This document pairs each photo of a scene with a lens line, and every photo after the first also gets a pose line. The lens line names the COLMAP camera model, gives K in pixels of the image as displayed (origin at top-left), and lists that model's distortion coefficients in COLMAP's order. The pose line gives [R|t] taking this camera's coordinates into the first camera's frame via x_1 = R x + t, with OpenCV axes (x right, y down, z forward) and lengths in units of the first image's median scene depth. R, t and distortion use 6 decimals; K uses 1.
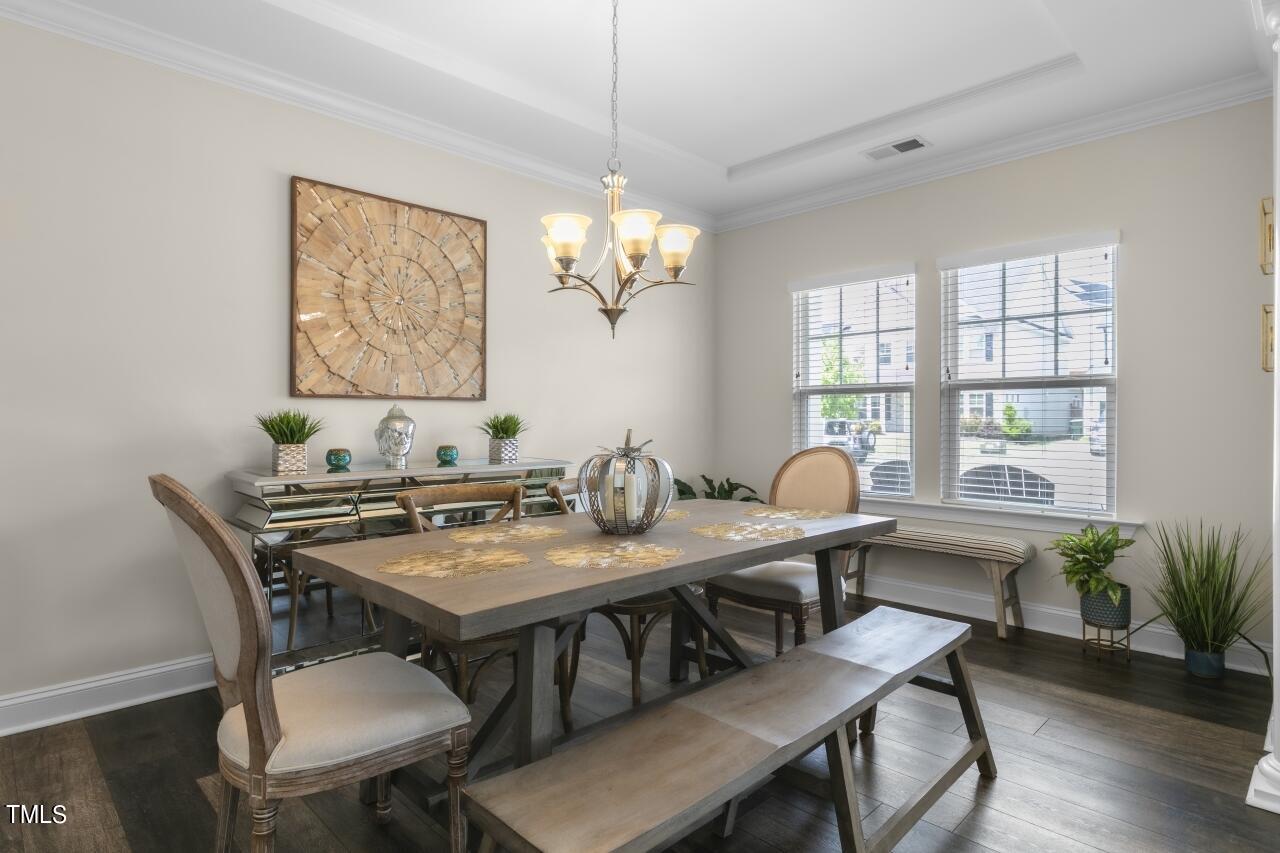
lens RADIAL K [[676.4, 0, 642.7], [0, 676.4, 432.4], [0, 0, 1]] dist [0.004724, 0.000329]
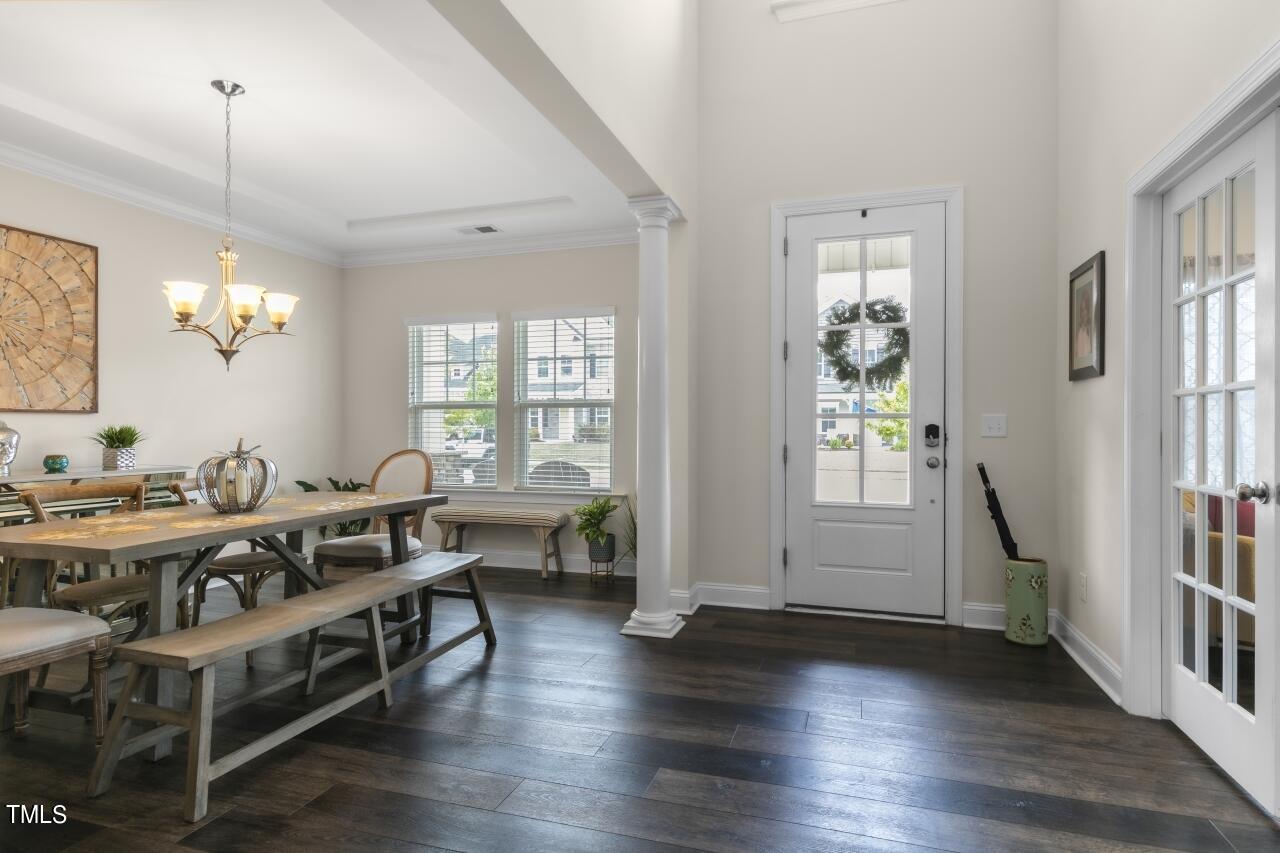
lens RADIAL K [[676.4, 0, 642.7], [0, 676.4, 432.4], [0, 0, 1]] dist [0.004724, 0.000329]
pose [[0.888407, -0.005043, 0.459030, 0.046497], [0.010478, 0.999902, -0.009294, 0.003206], [-0.458938, 0.013067, 0.888372, -0.385245]]
